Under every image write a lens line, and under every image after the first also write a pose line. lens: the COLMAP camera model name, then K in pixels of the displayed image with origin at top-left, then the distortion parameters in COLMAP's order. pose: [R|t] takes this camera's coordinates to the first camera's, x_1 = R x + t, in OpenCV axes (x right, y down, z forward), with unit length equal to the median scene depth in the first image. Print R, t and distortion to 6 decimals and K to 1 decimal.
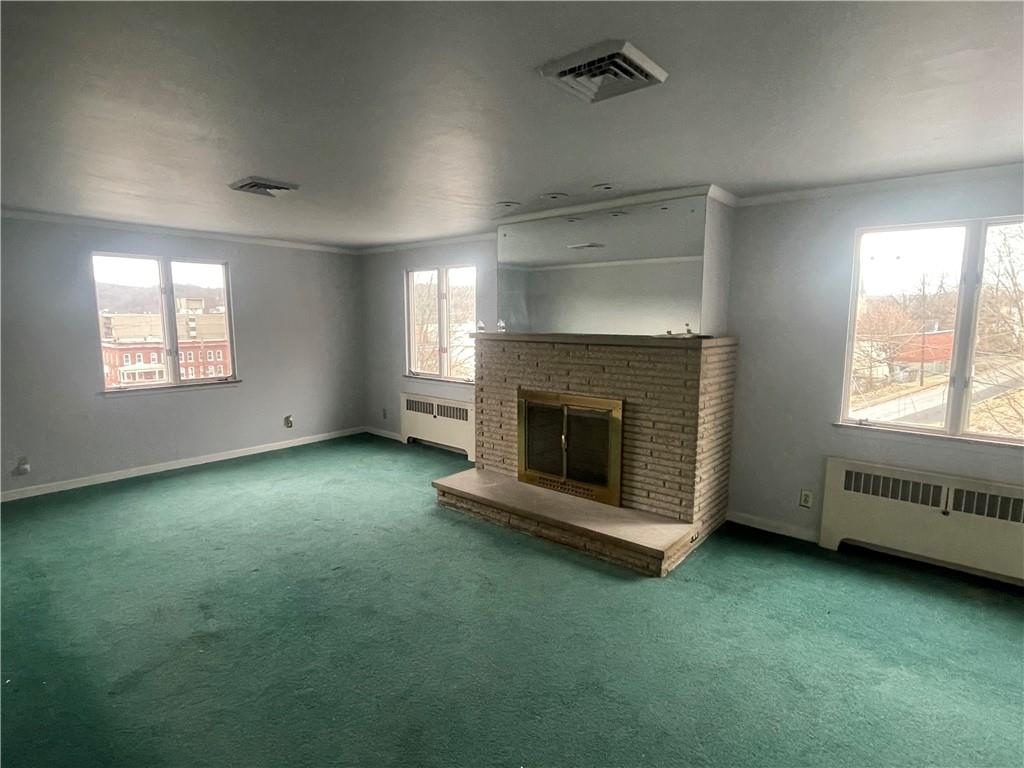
lens RADIAL K [[526.2, 0, 513.0], [0, 526.2, 384.3], [0, 0, 1]] dist [0.000027, -0.000486]
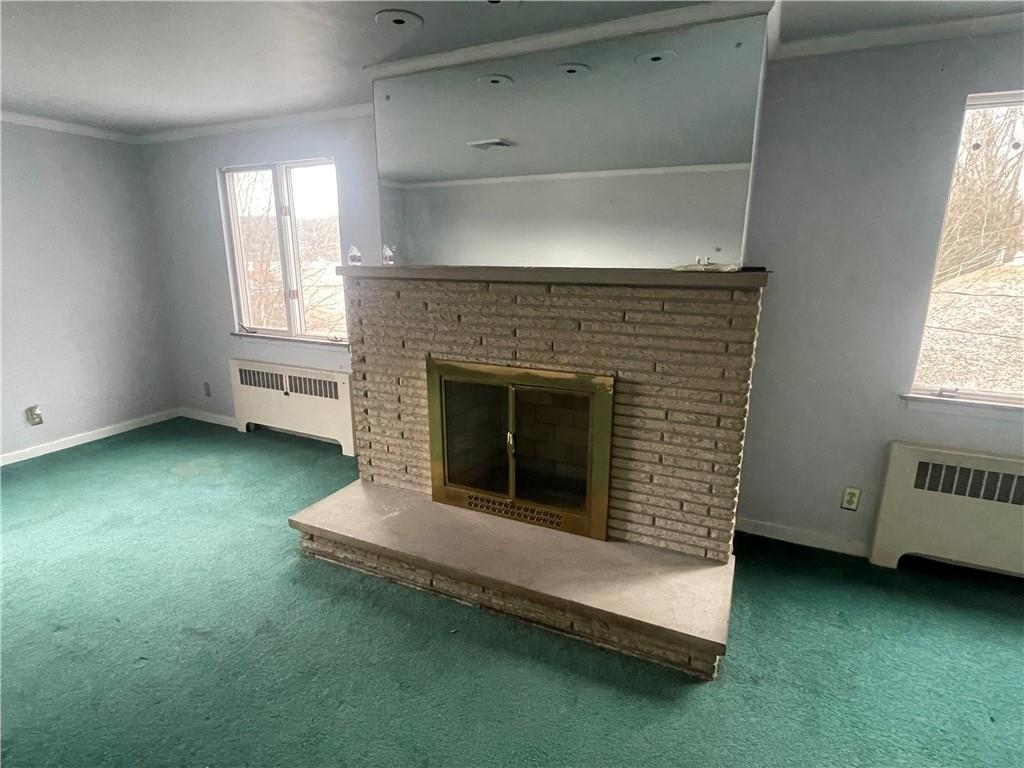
lens RADIAL K [[526.2, 0, 513.7], [0, 526.2, 383.7], [0, 0, 1]] dist [0.000027, -0.000486]
pose [[0.965933, -0.060775, 0.251554, -0.051554], [0.031335, 0.992348, 0.119427, -0.034276], [-0.256887, -0.107476, 0.960447, 0.401977]]
